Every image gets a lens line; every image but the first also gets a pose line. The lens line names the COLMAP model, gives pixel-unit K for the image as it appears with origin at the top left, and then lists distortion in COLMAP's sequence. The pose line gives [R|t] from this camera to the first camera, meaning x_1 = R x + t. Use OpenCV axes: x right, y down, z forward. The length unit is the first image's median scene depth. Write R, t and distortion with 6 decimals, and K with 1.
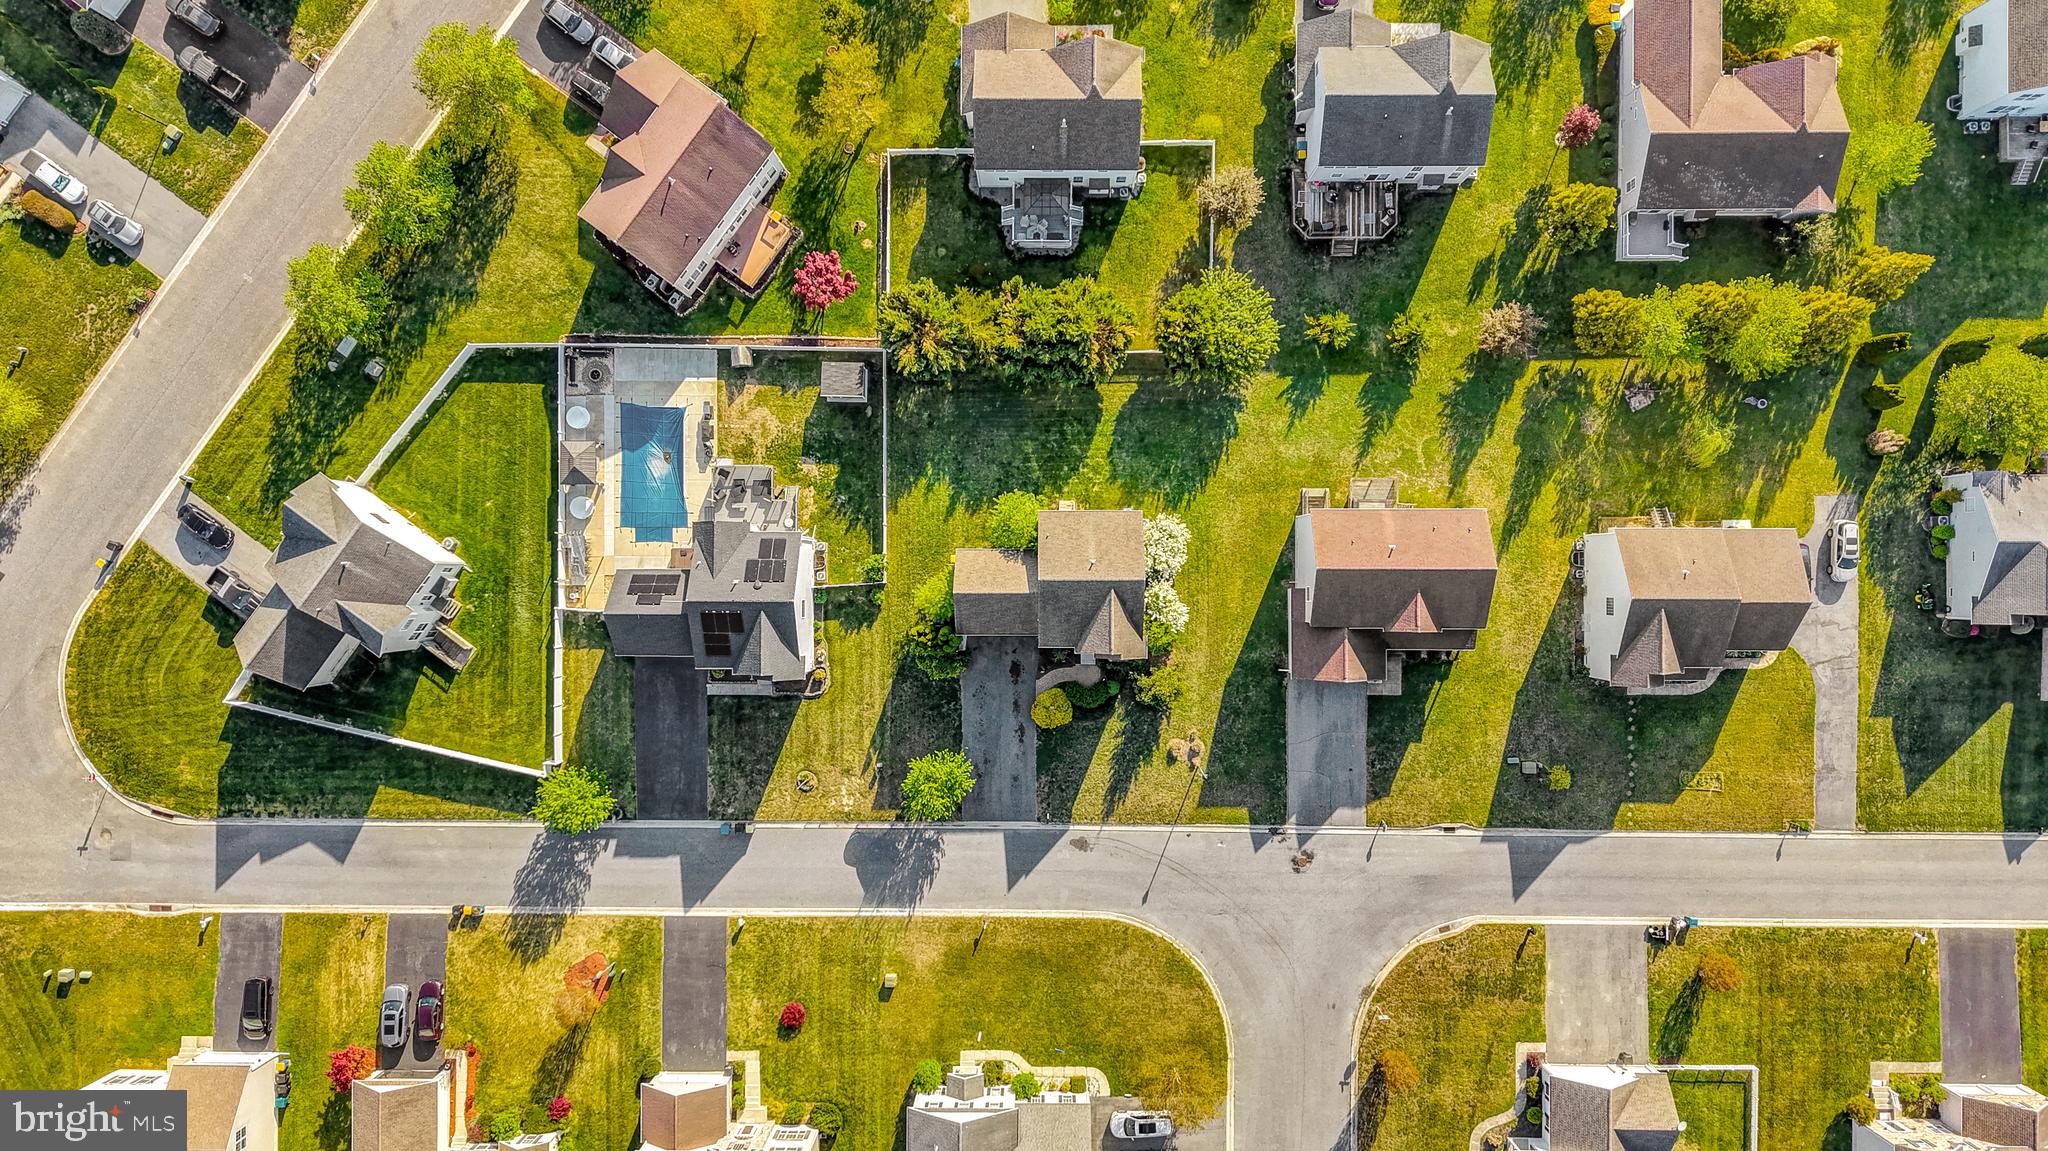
lens RADIAL K [[1428.4, 0, 1022.1], [0, 1428.4, 594.9], [0, 0, 1]] dist [0.039426, -0.020697]
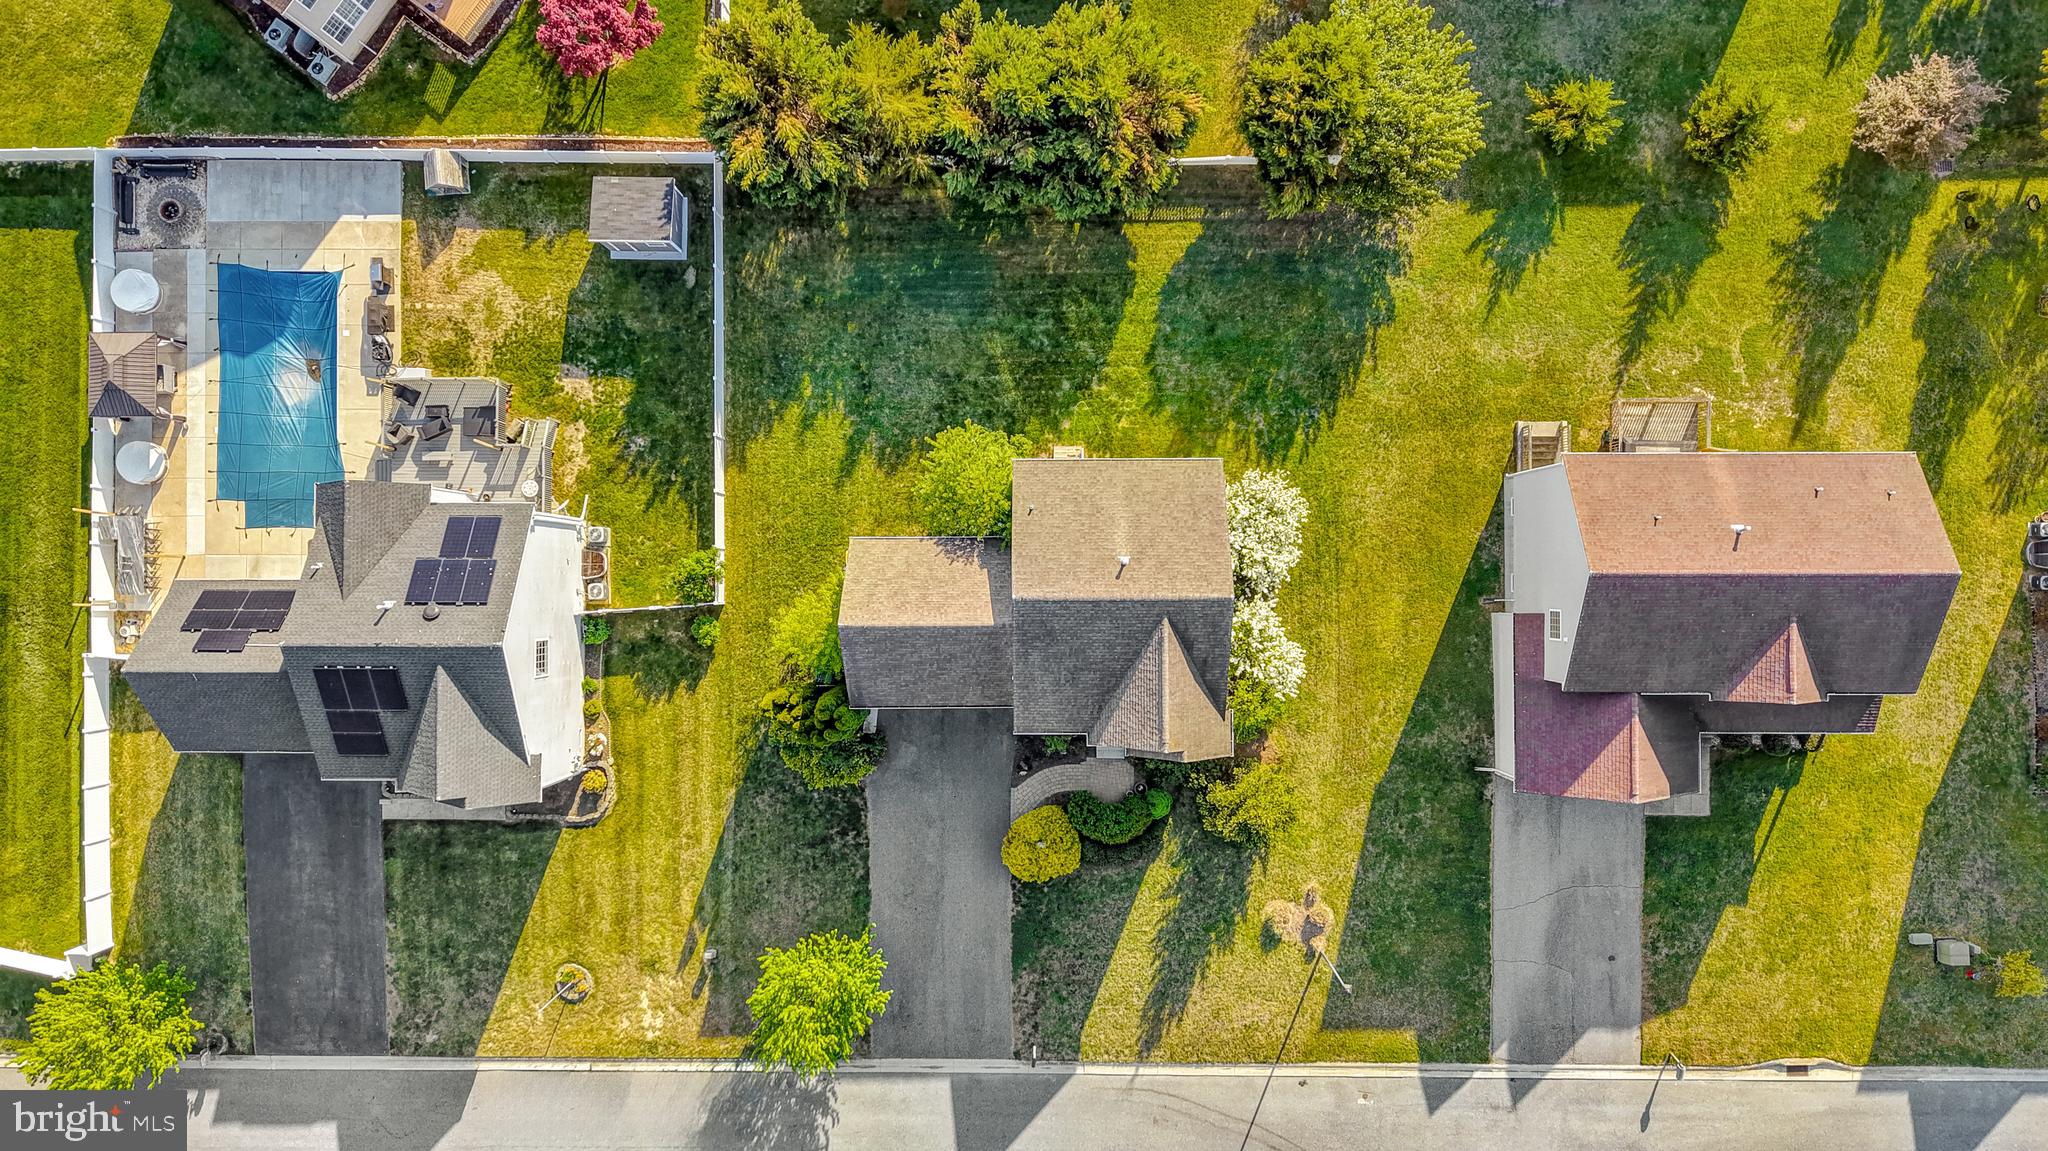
lens RADIAL K [[1428.4, 0, 1025.3], [0, 1428.4, 568.2], [0, 0, 1]] dist [0.039426, -0.020697]
pose [[0.999916, -0.003388, 0.012474, 0.008841], [0.003656, 0.999761, -0.021540, -0.009853], [-0.012398, 0.021584, 0.999690, 0.474138]]
